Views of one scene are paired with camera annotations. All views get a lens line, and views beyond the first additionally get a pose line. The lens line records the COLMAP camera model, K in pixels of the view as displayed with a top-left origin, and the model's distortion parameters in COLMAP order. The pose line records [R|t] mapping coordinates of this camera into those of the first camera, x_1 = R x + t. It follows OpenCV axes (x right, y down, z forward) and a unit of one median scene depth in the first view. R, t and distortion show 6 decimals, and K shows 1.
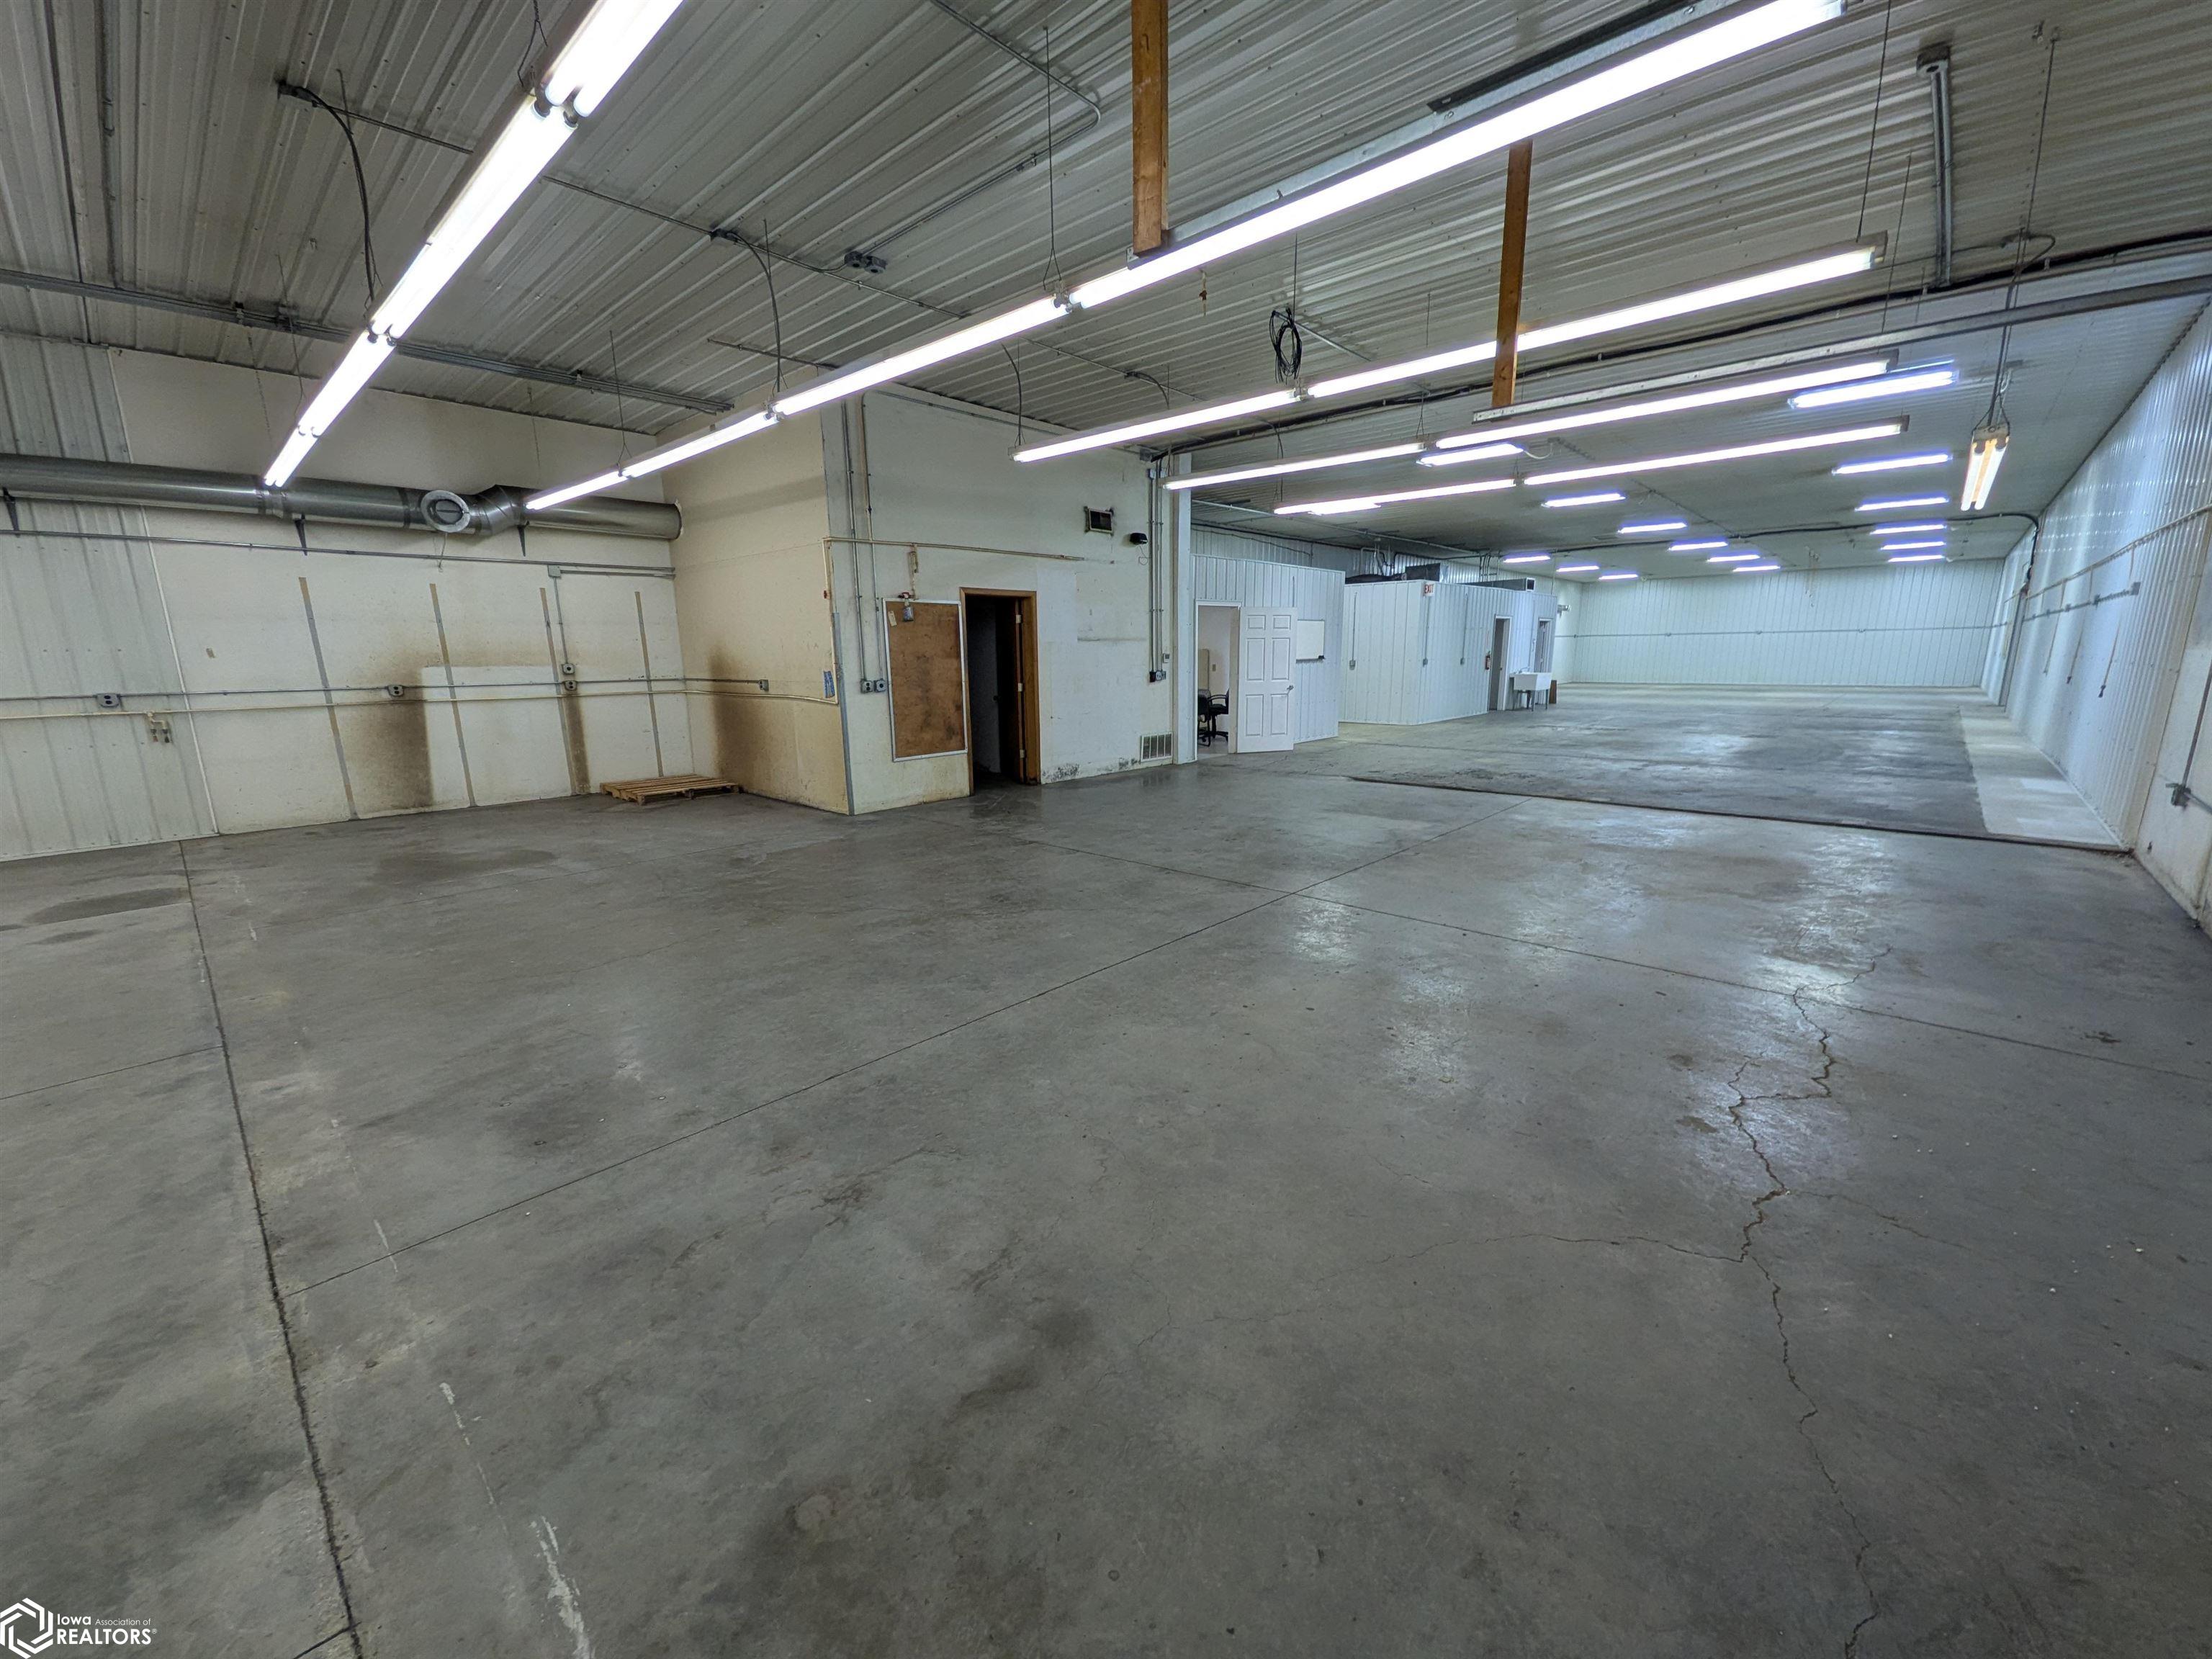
lens RADIAL K [[871.3, 0, 1112.7], [0, 871.3, 830.7], [0, 0, 1]] dist [0.008845, -0.003634]
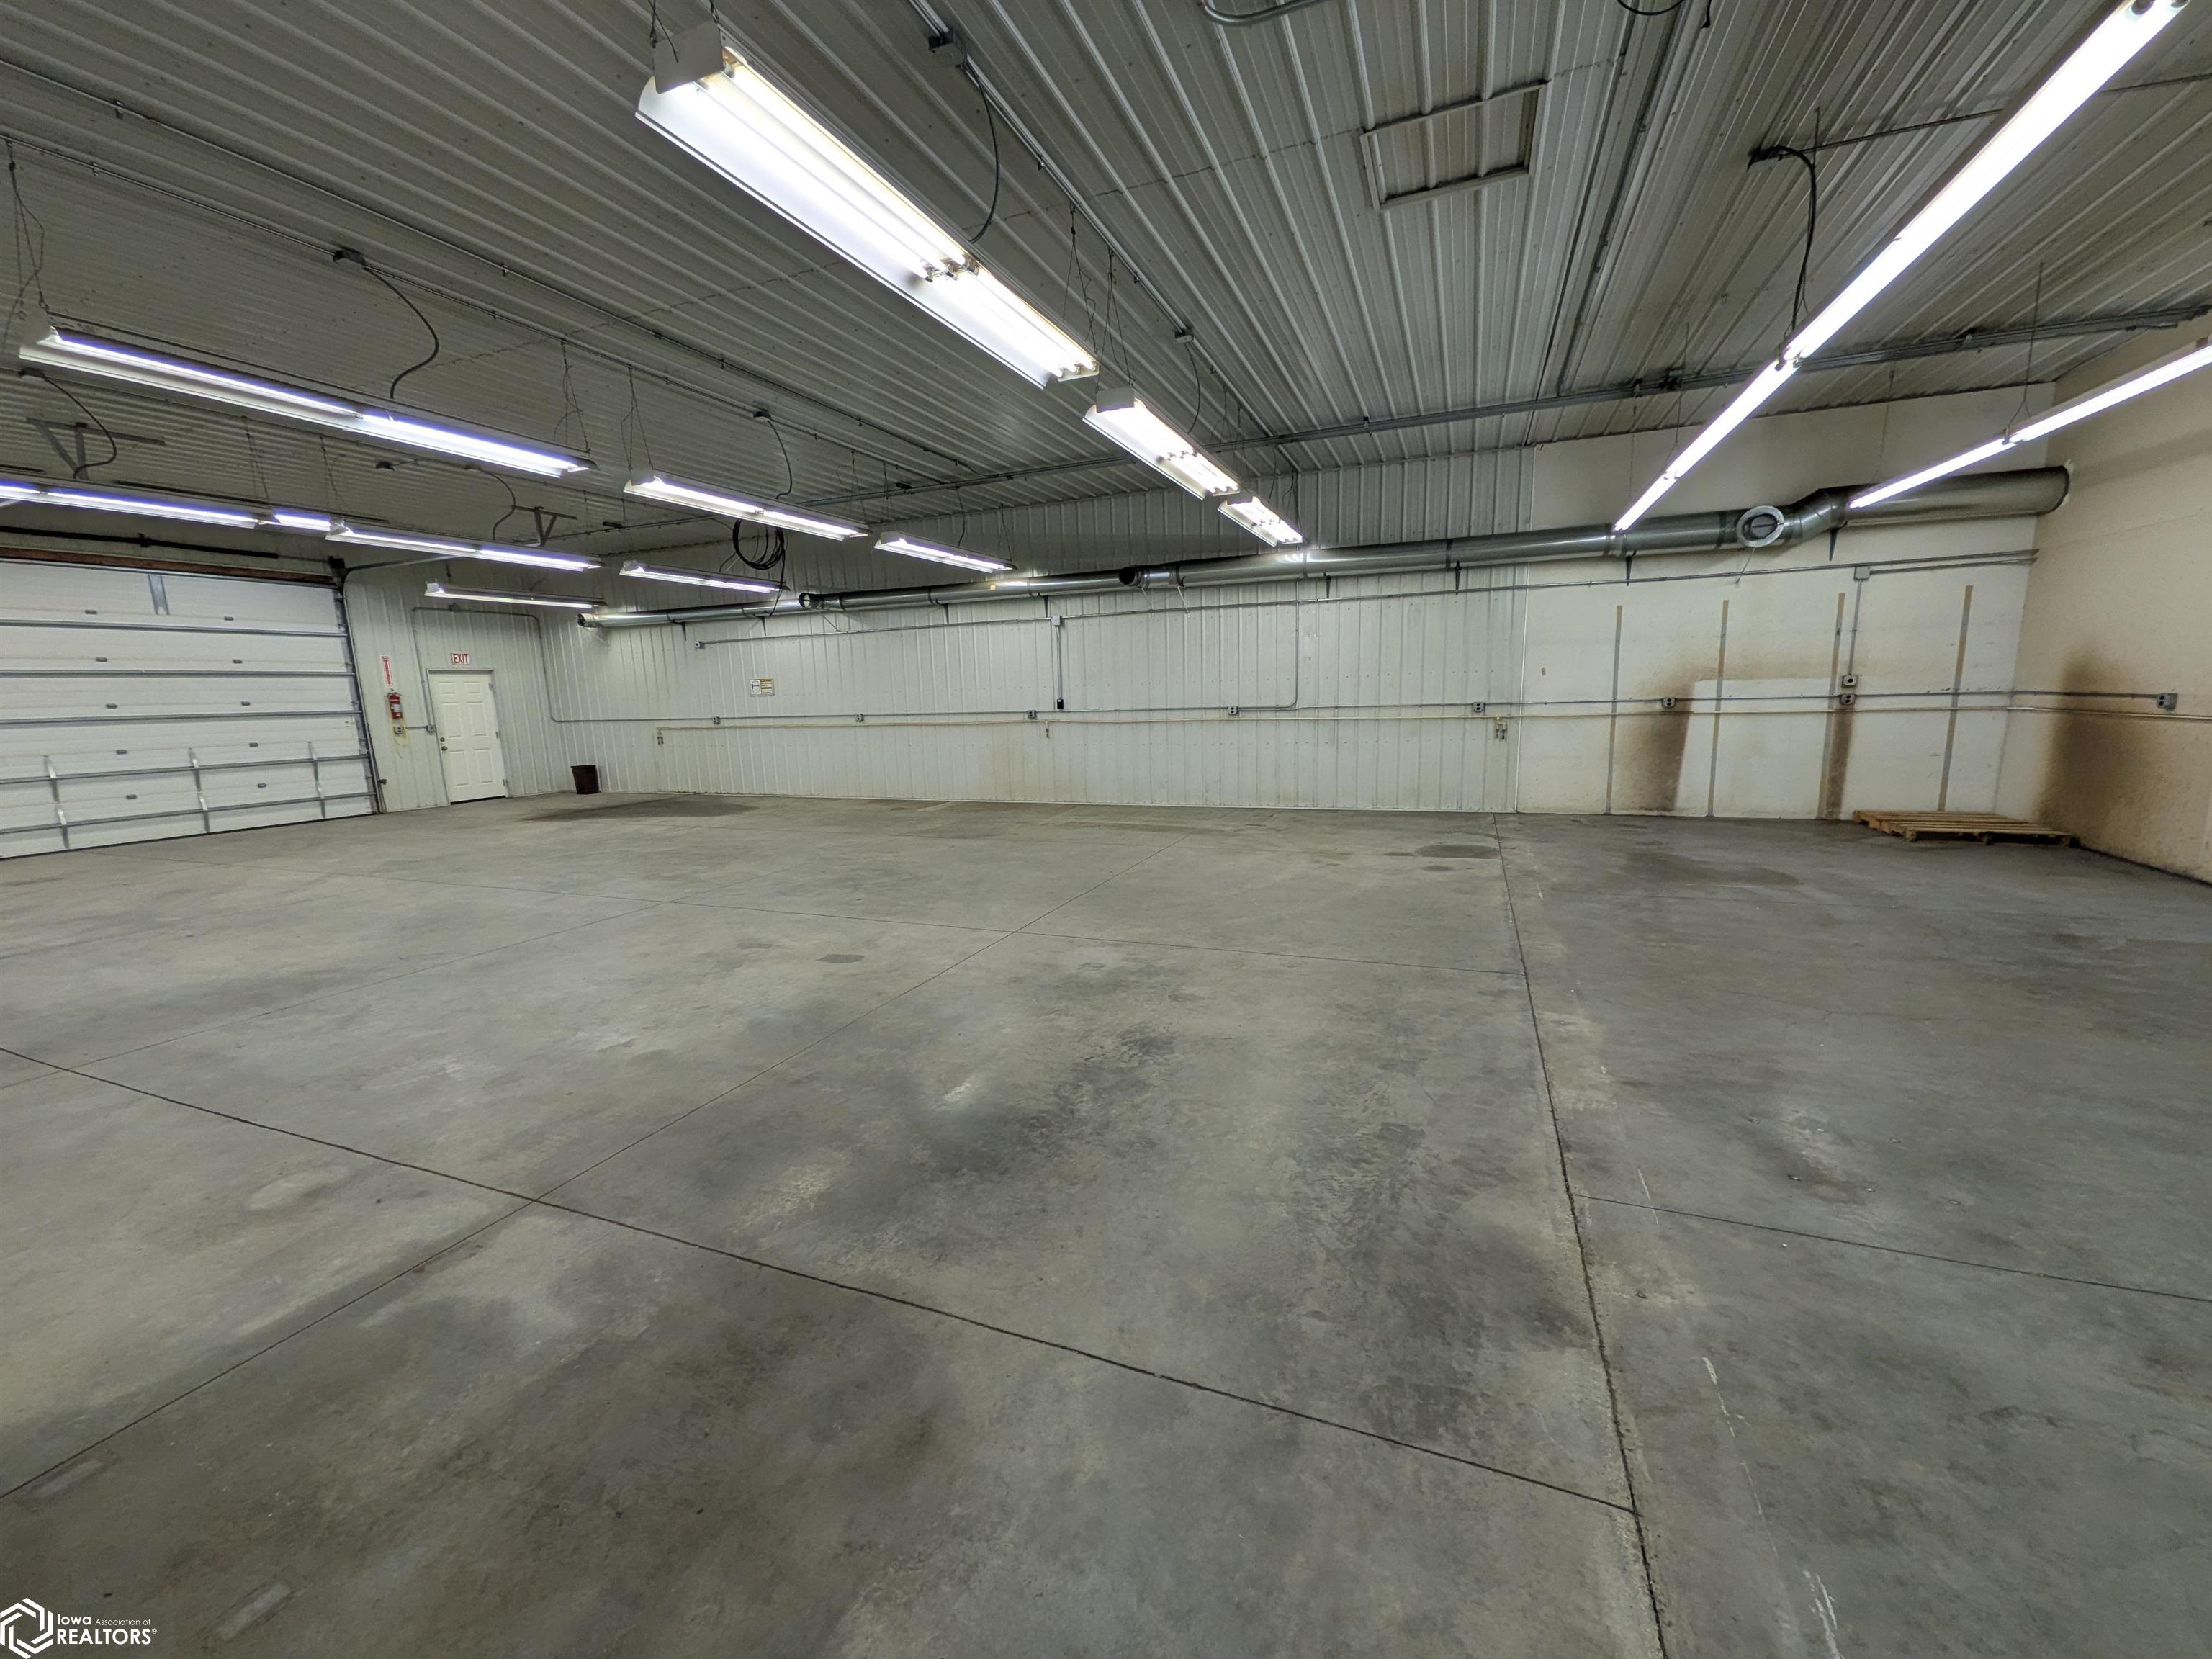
lens RADIAL K [[871.3, 0, 1102.7], [0, 871.3, 833.9], [0, 0, 1]] dist [0.008845, -0.003634]
pose [[0.342396, 0.152558, -0.927087, -0.036472], [-0.163551, 0.981343, 0.101083, 0.007216], [0.925211, 0.117016, 0.360959, -0.033076]]
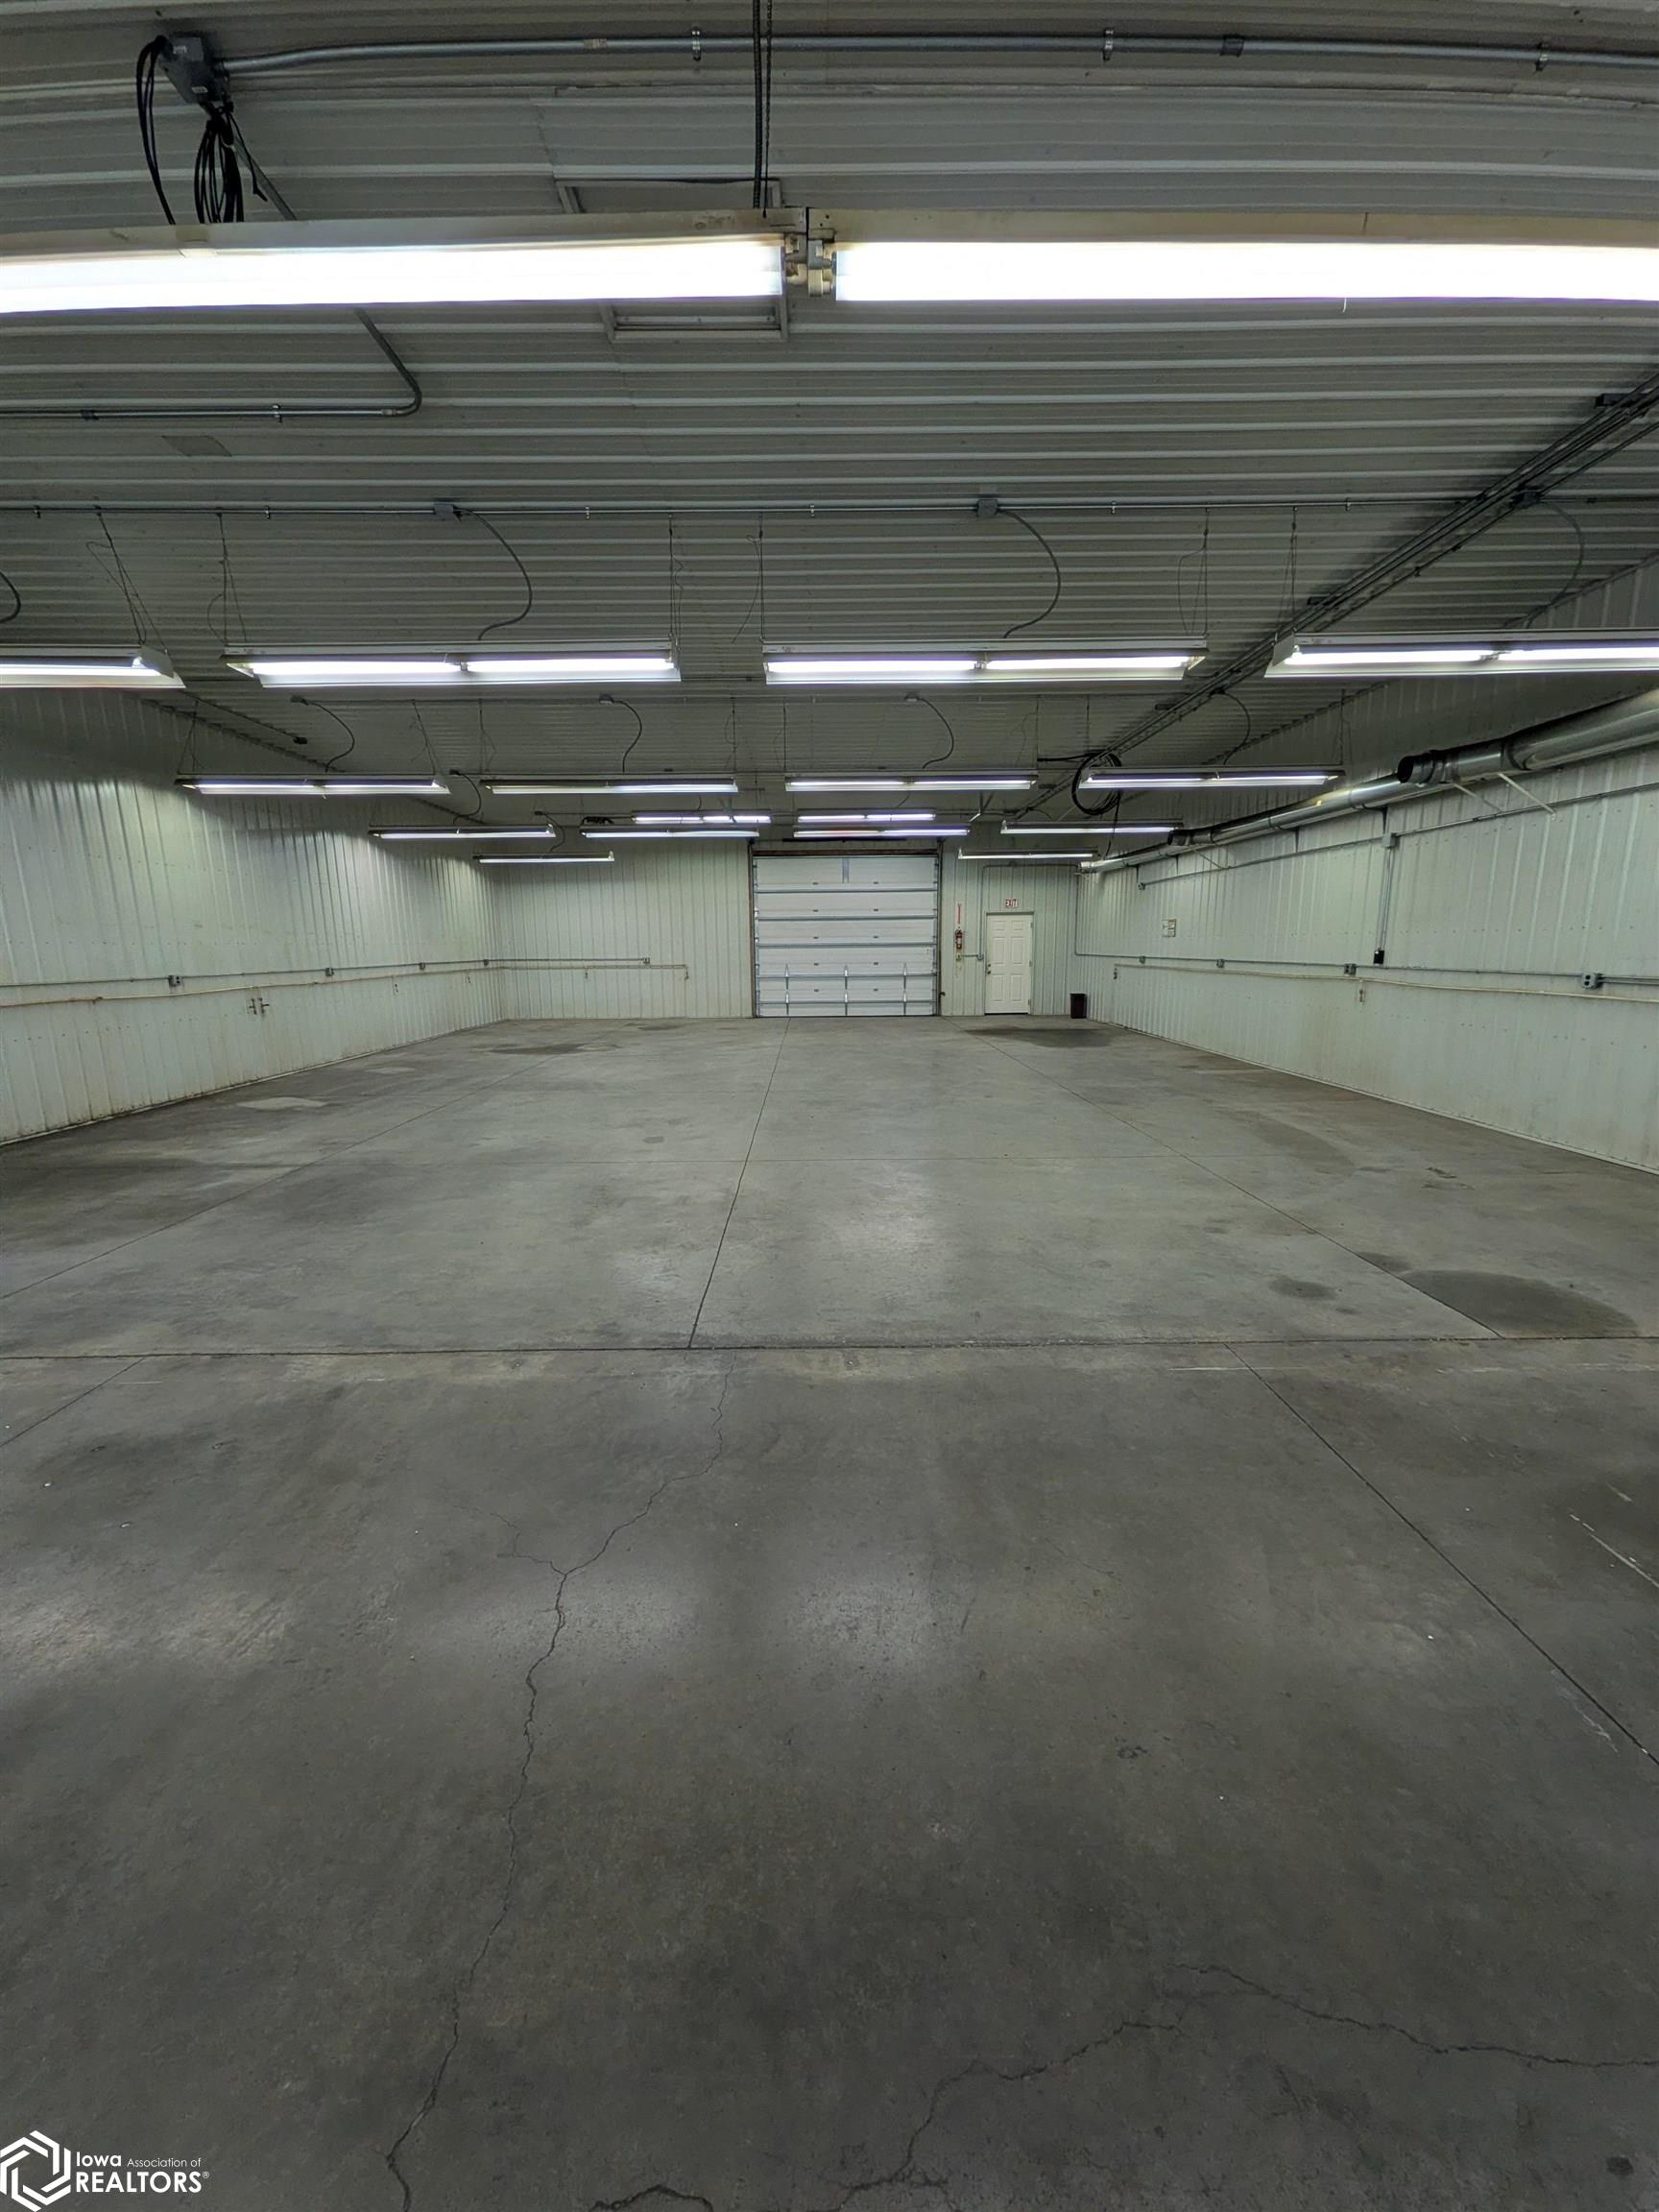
lens RADIAL K [[871.3, 0, 822.2], [0, 871.3, 1099.1], [0, 0, 1]] dist [0.008845, -0.003634]
pose [[-0.735881, 0.136161, -0.663280, -0.272704], [-0.118711, 0.938457, 0.324355, -0.178724], [0.666624, 0.317425, -0.674429, 0.868249]]
